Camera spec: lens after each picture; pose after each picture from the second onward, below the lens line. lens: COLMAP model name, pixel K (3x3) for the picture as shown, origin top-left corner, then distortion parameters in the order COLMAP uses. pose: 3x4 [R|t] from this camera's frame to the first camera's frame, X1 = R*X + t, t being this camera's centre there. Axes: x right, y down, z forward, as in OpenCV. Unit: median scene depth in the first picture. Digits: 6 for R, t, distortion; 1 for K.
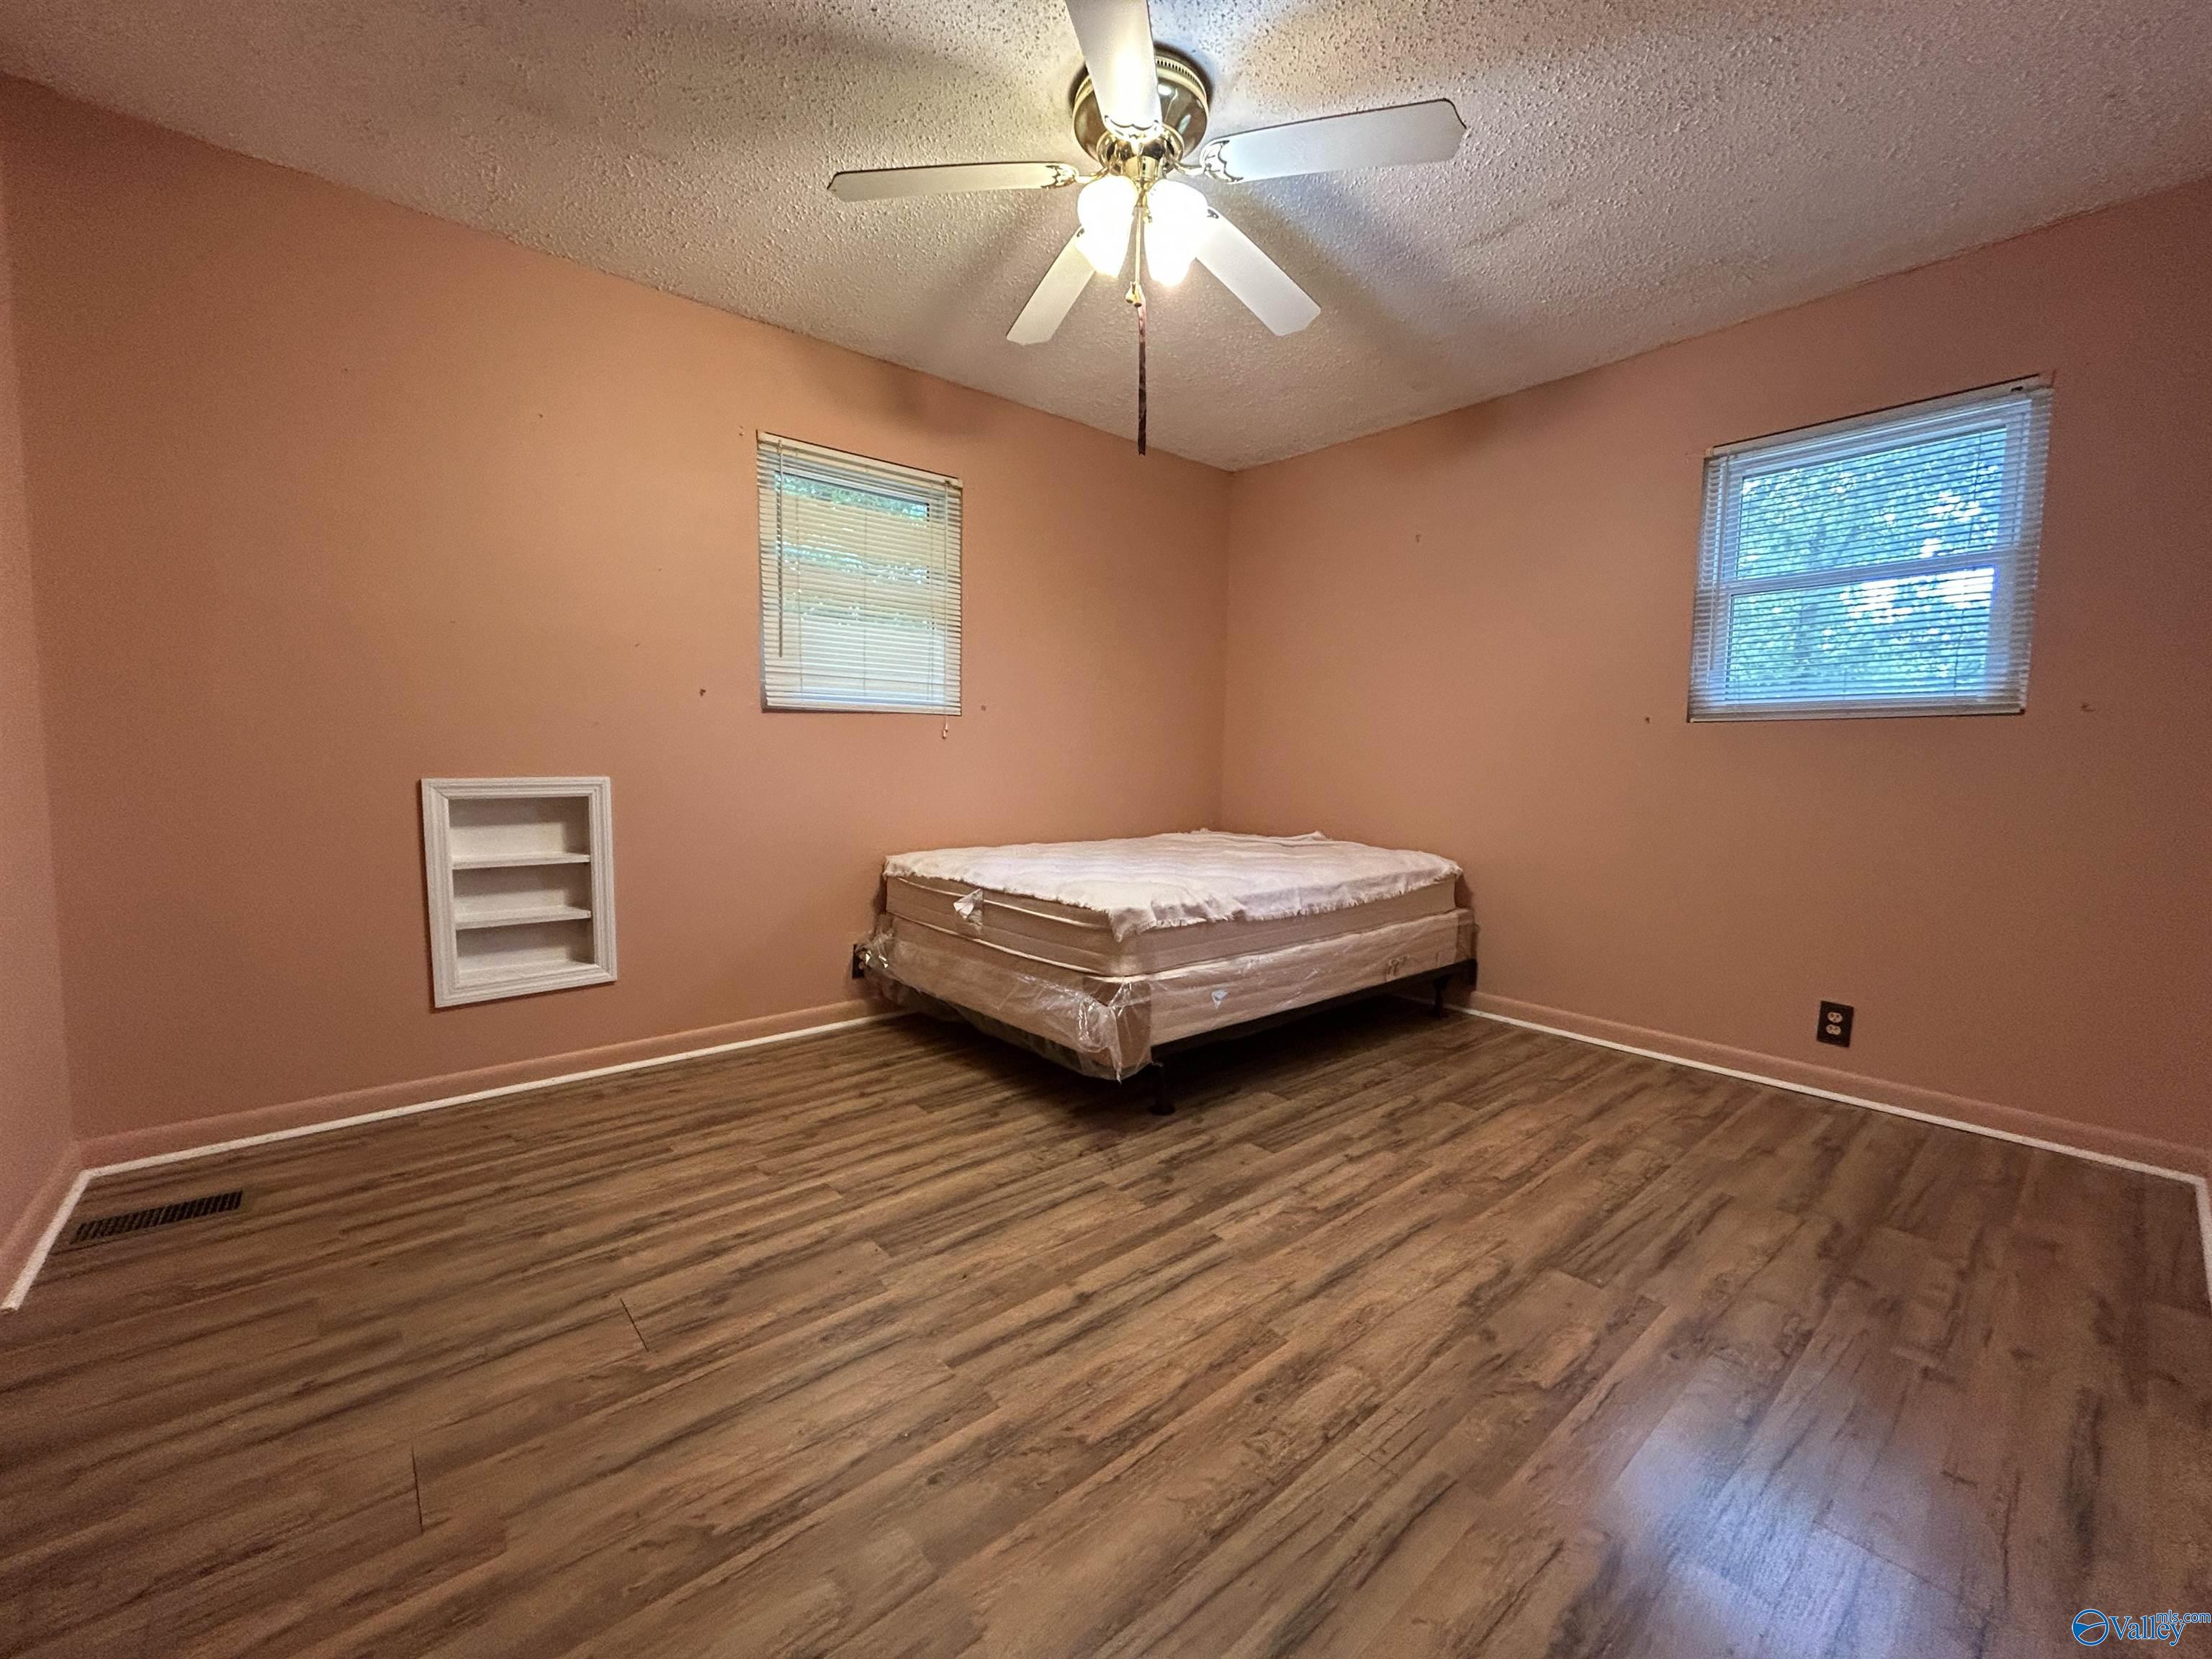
lens RADIAL K [[891.9, 0, 1106.0], [0, 891.9, 829.5], [0, 0, 1]] dist [-0.002721, 0.000842]
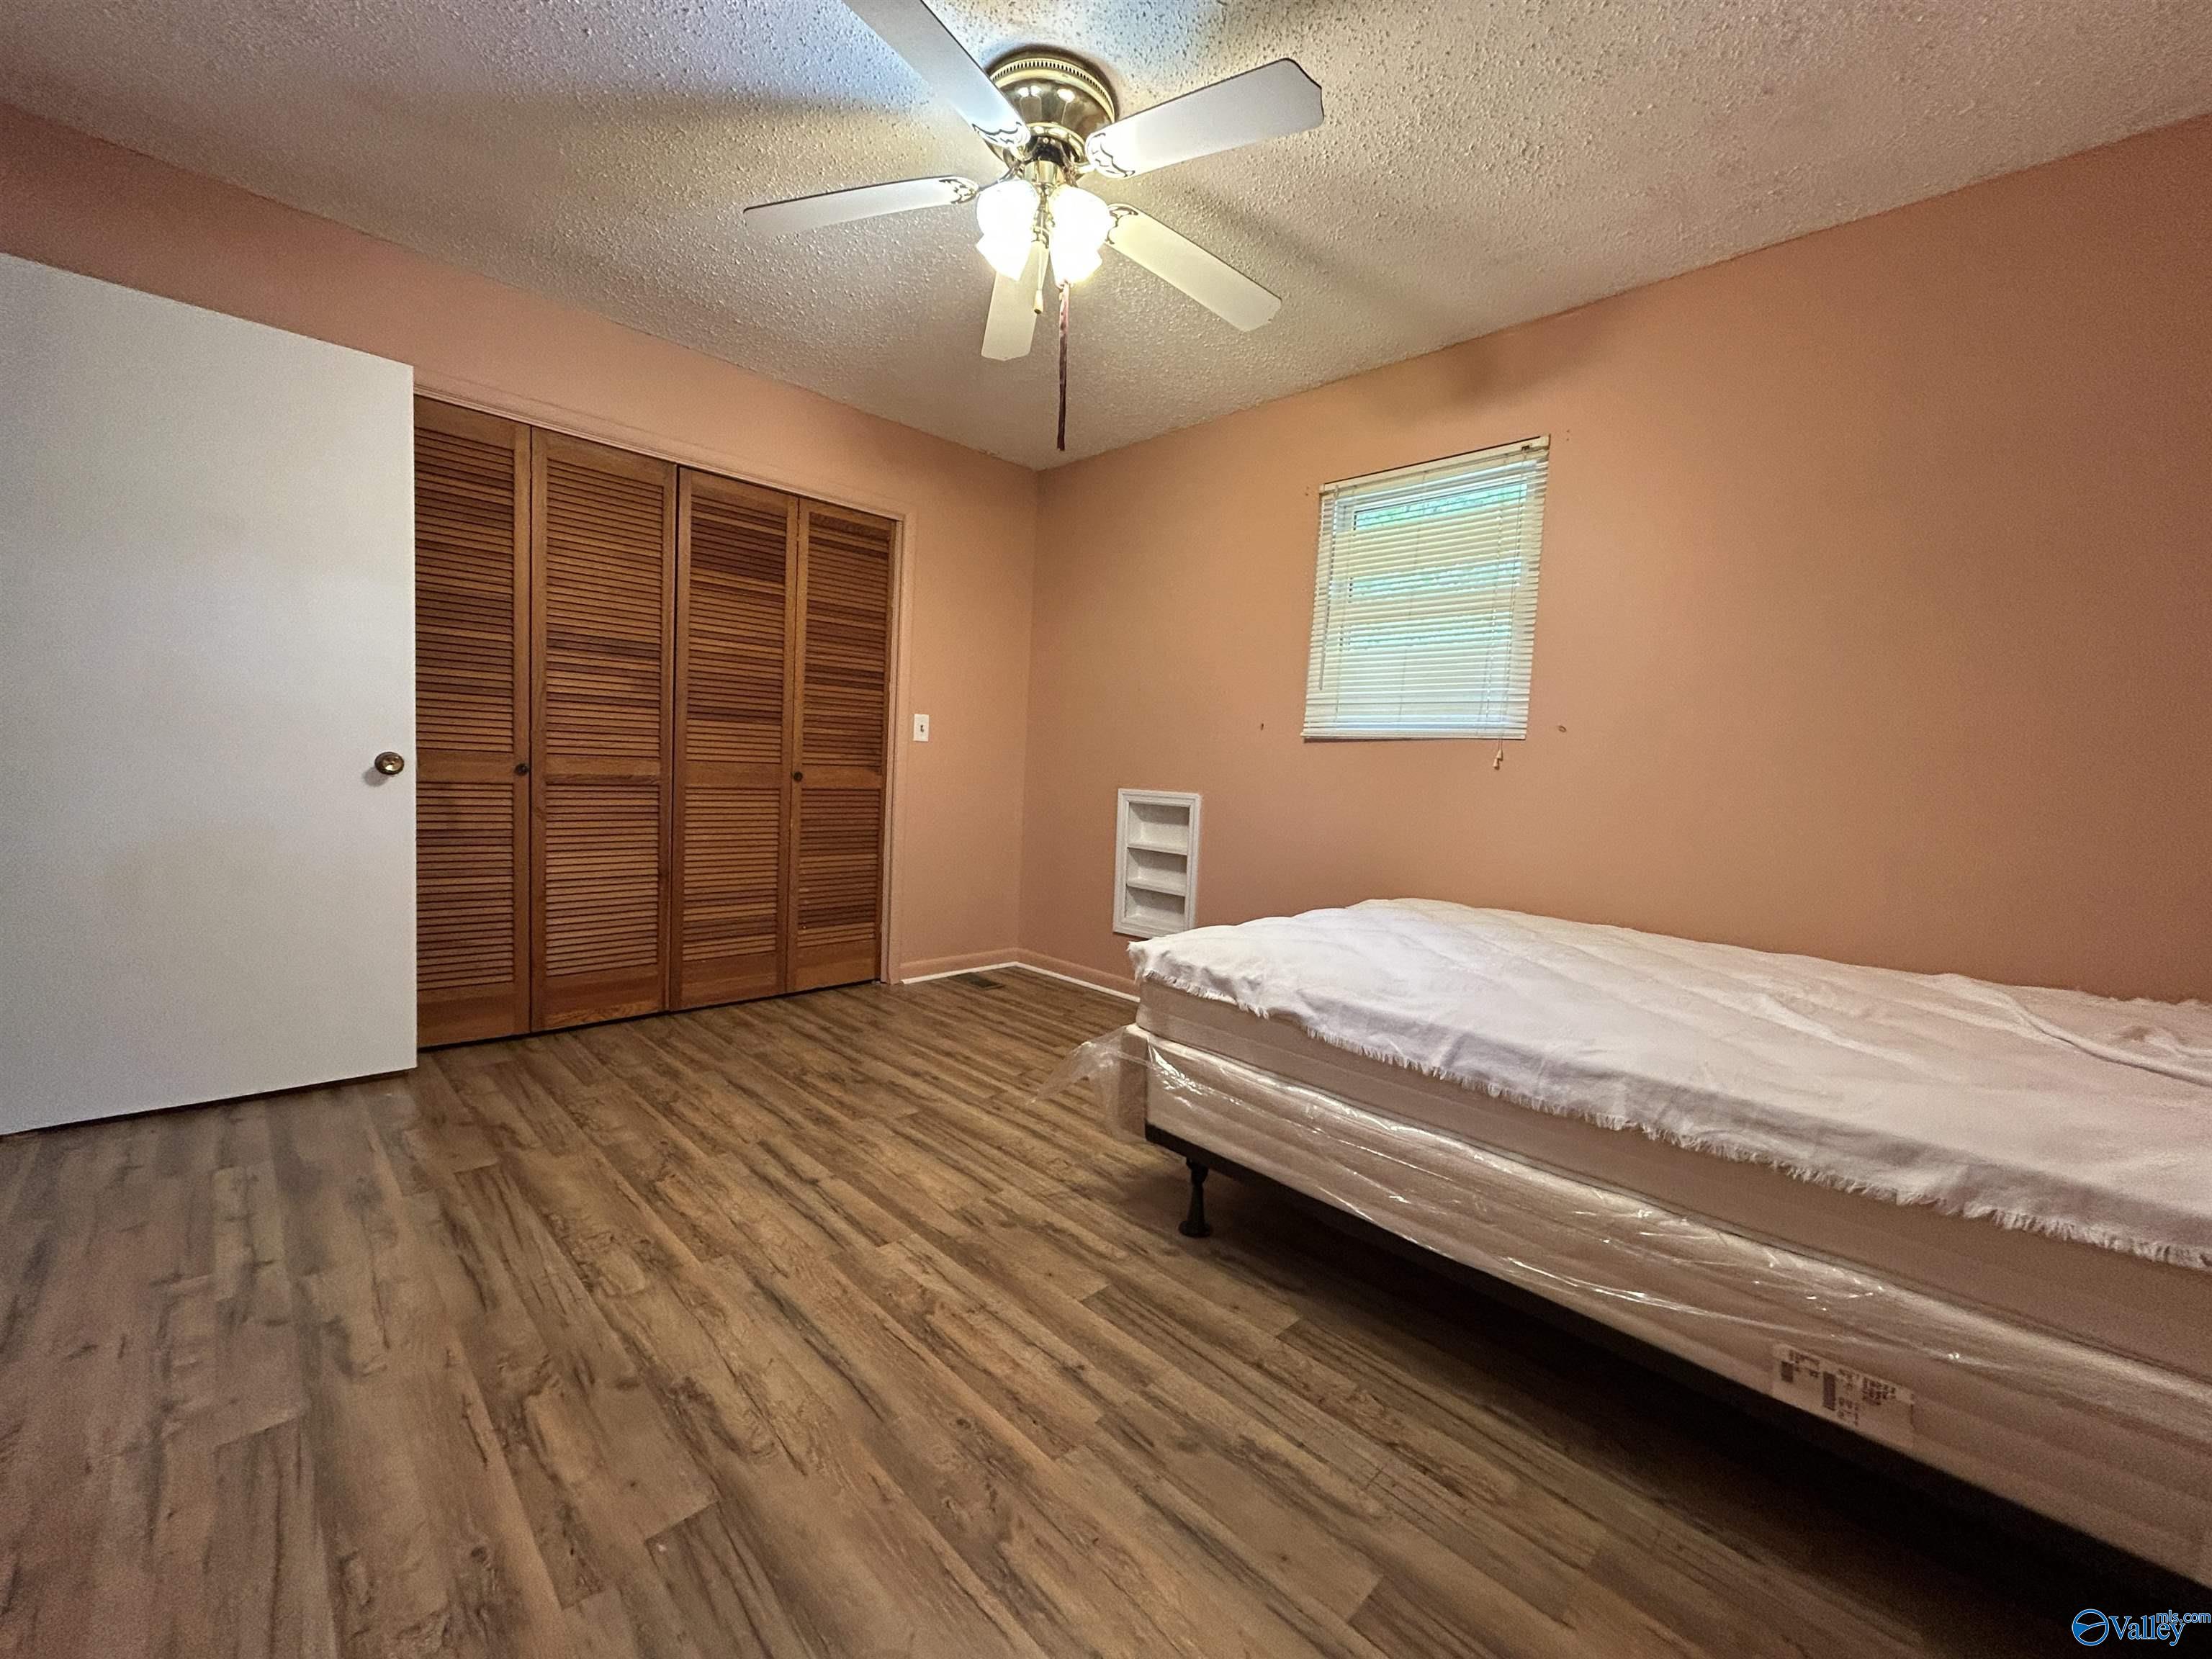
lens RADIAL K [[891.9, 0, 1106.0], [0, 891.9, 829.5], [0, 0, 1]] dist [-0.002721, 0.000842]
pose [[0.069127, 0.060640, -0.995763, 0.948958], [-0.129270, 0.990280, 0.051332, -0.070947], [0.989197, 0.125174, 0.076294, 0.958299]]
